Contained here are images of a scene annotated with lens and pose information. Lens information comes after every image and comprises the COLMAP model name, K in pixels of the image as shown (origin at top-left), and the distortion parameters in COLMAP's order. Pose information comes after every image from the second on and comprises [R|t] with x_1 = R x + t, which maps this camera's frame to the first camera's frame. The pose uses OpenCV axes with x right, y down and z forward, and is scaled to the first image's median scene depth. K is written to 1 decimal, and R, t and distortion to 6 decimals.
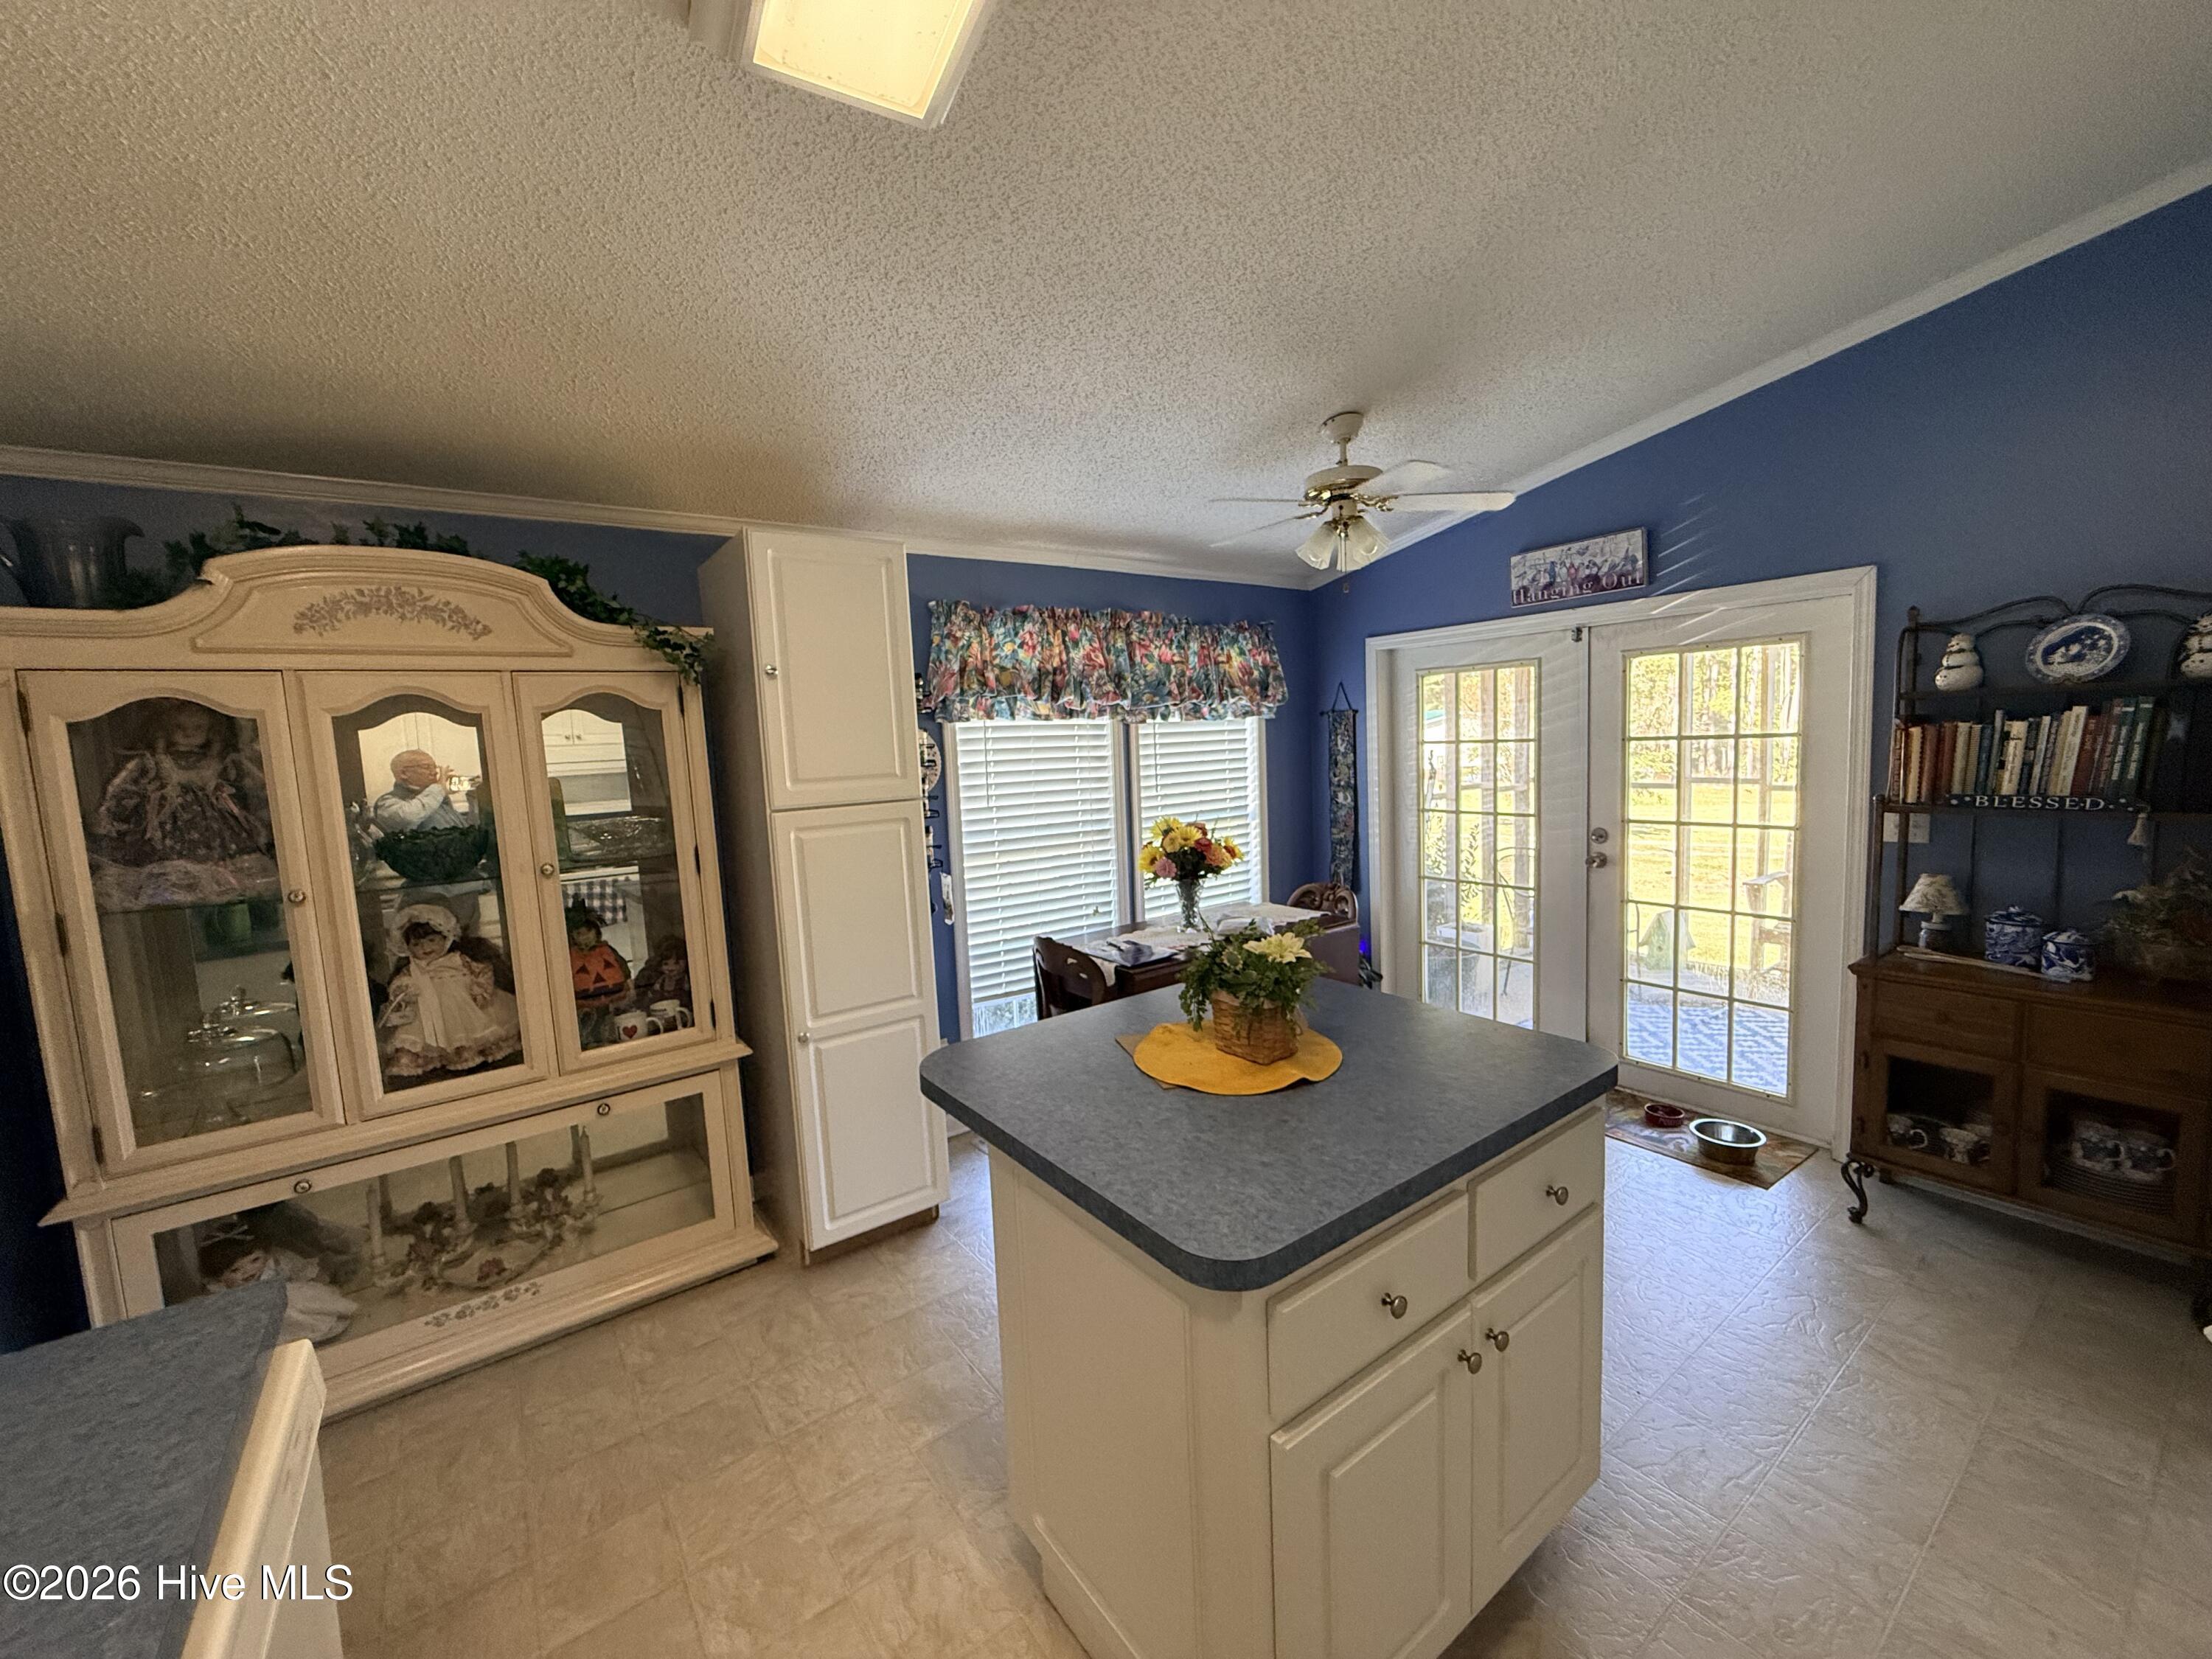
lens RADIAL K [[863.6, 0, 1098.4], [0, 863.6, 829.0], [0, 0, 1]] dist [-0.003272, -0.000314]
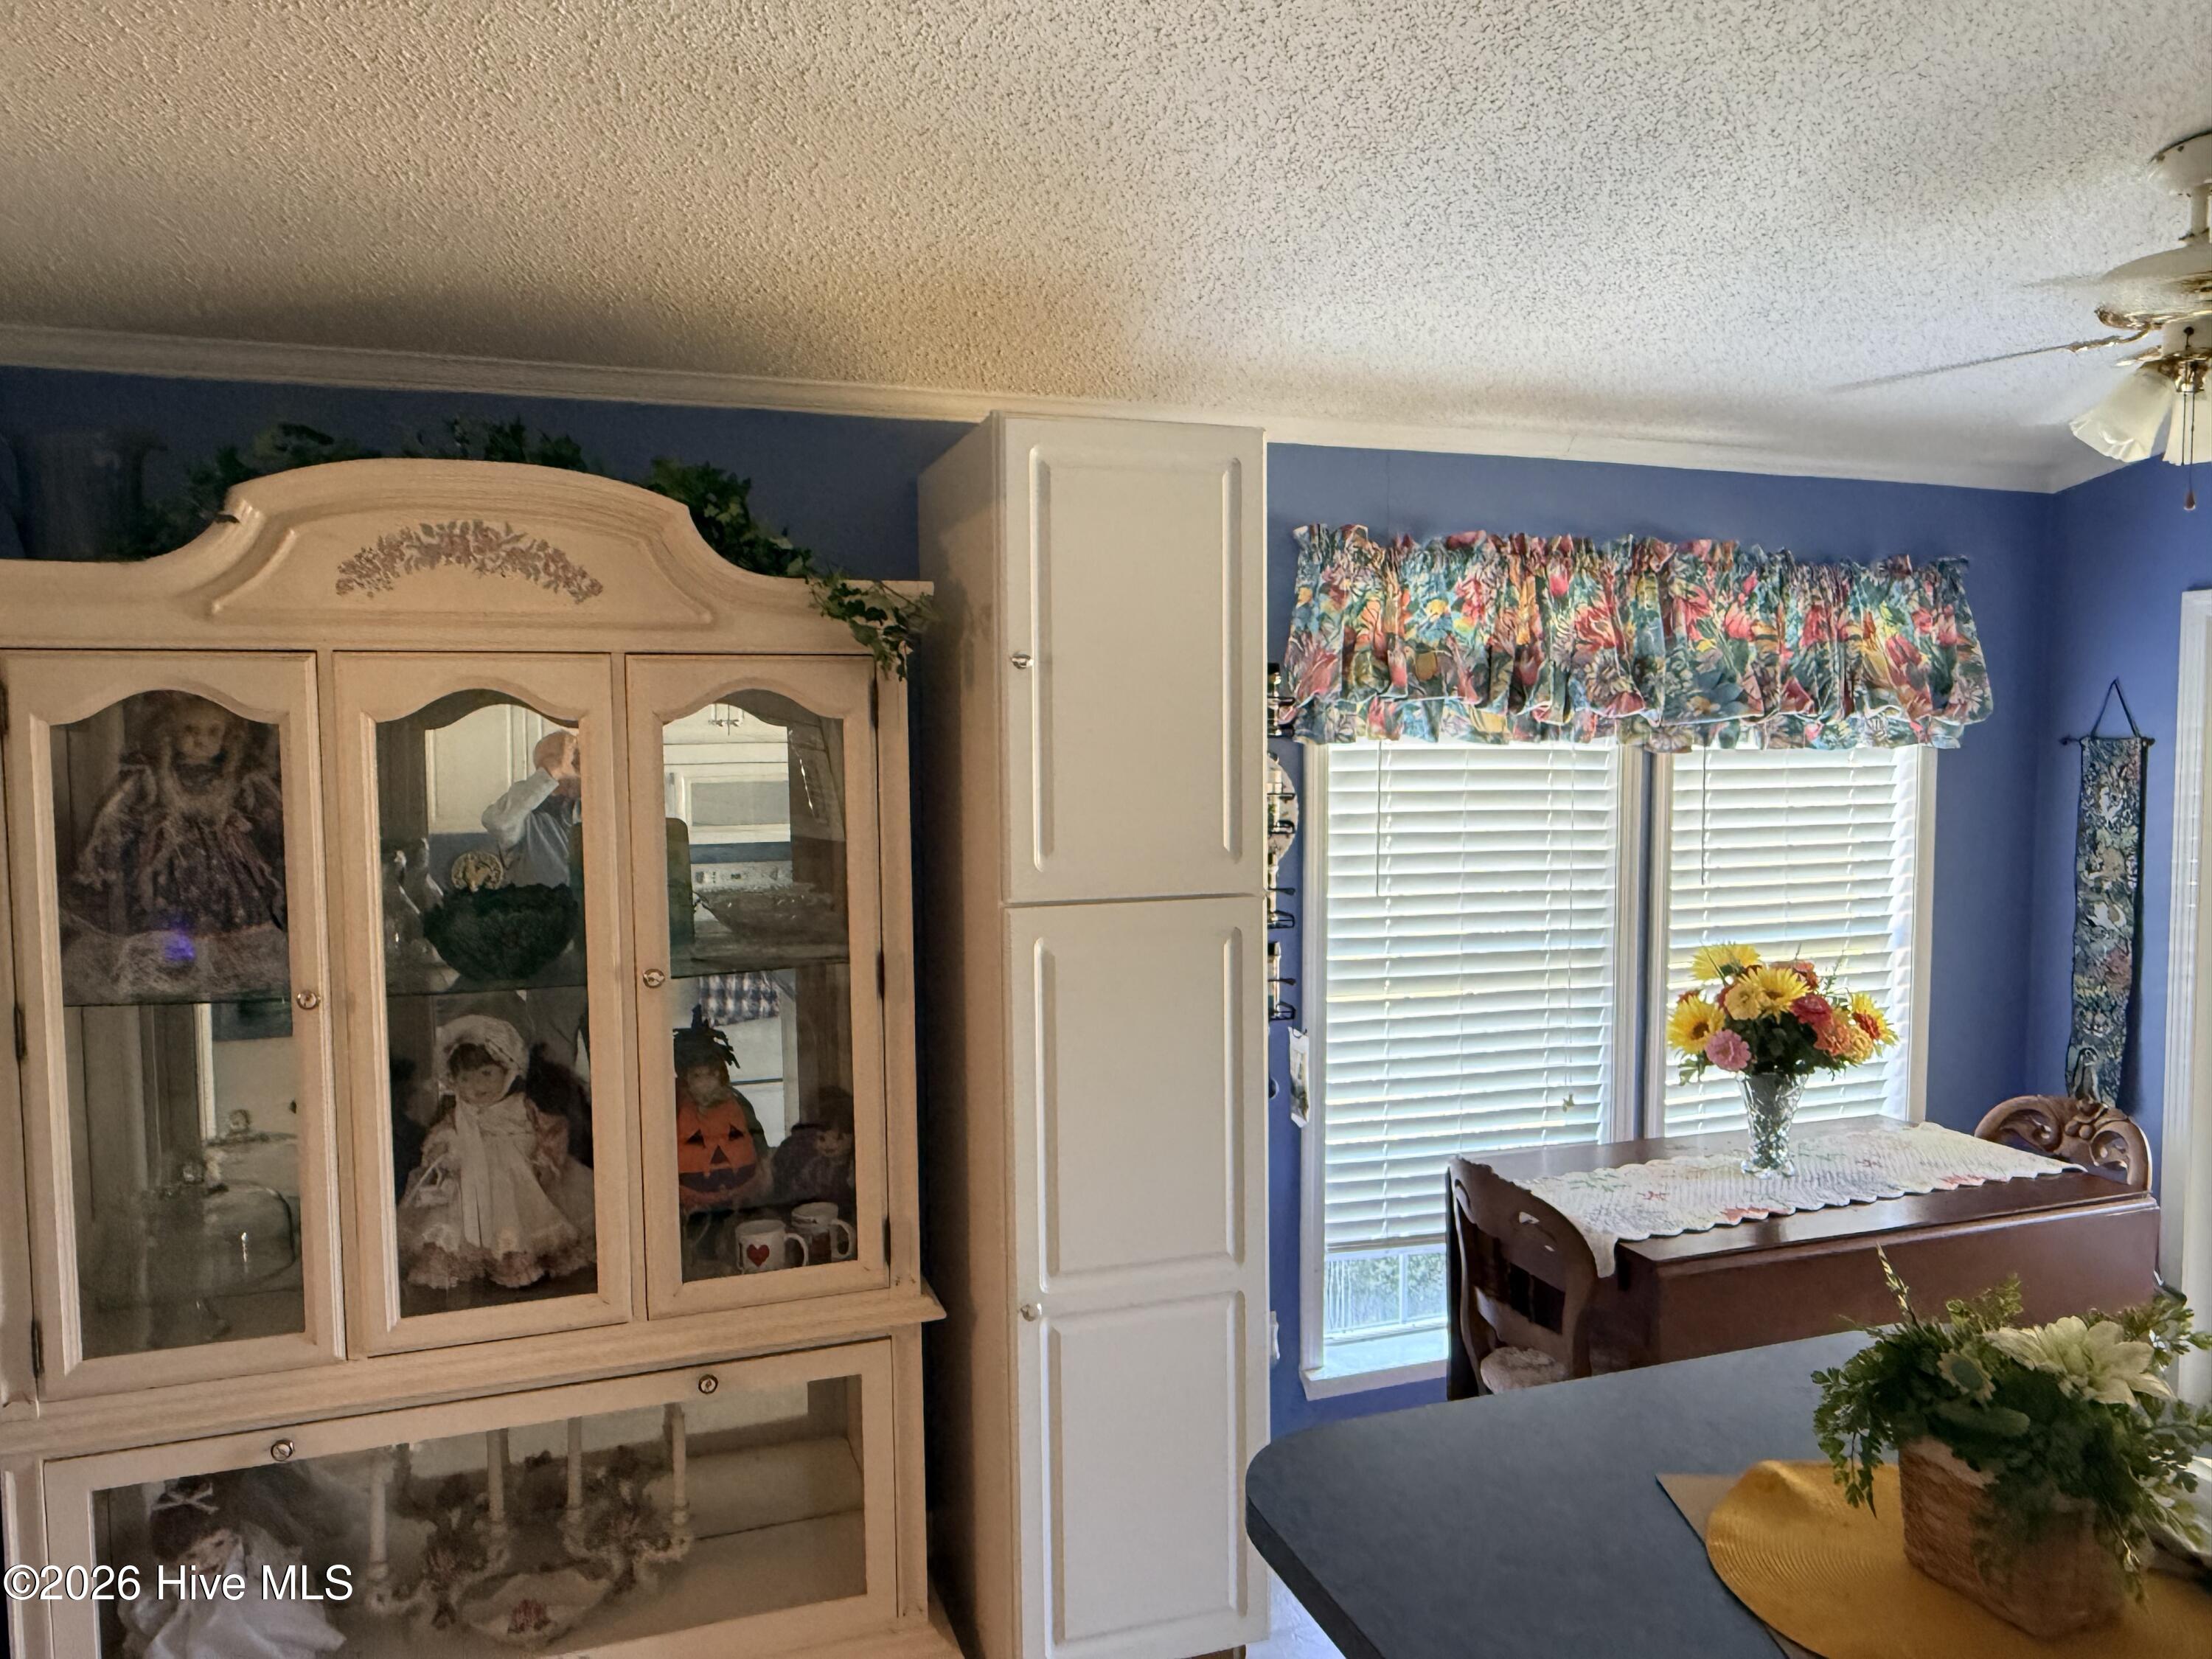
lens RADIAL K [[1456.3, 0, 1104.9], [0, 1456.3, 837.0], [0, 0, 1]] dist [-0.007024, 0.006013]
pose [[0.955815, 0.057308, -0.288328, -0.042402], [-0.065999, 0.997609, -0.020503, -0.049312], [0.286464, 0.038626, 0.957312, 0.099181]]
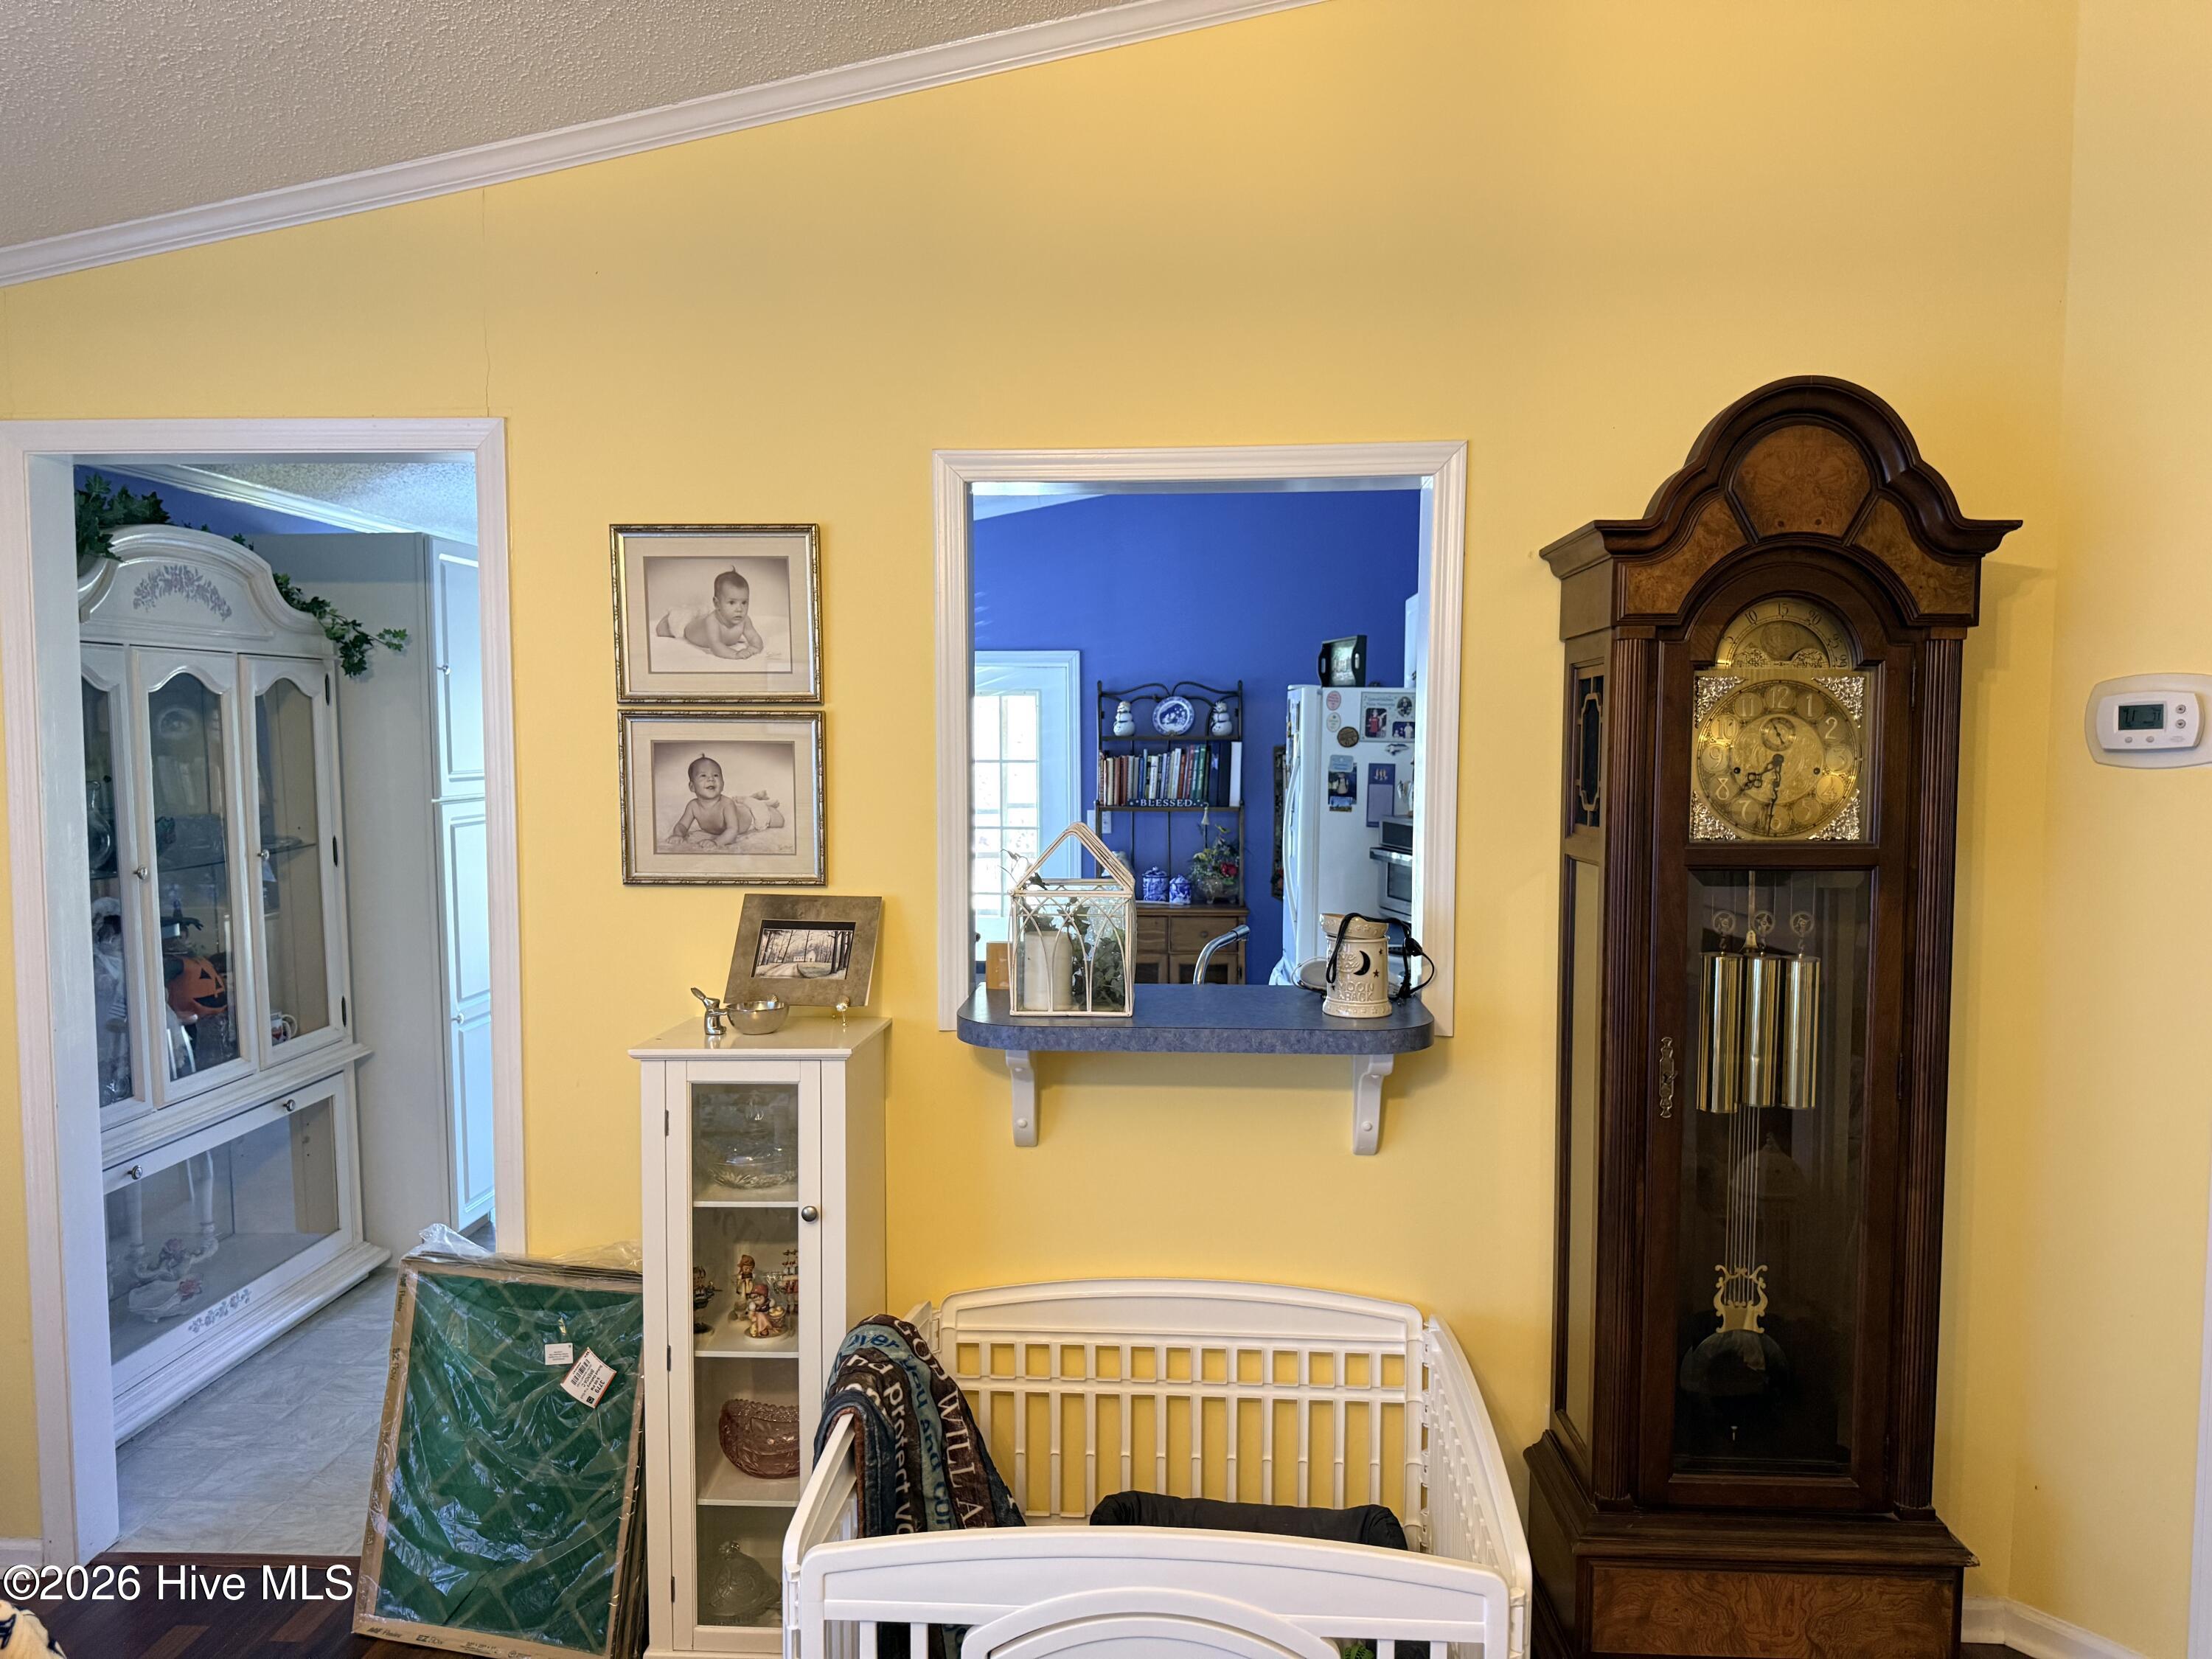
lens RADIAL K [[1542.7, 0, 1107.7], [0, 1542.7, 836.0], [0, 0, 1]] dist [-0.040219, -0.000533]
pose [[0.625619, -0.005424, 0.780110, -1.318843], [0.051536, 0.998079, -0.034390, 0.128276], [-0.778425, 0.061719, 0.624697, -0.794437]]
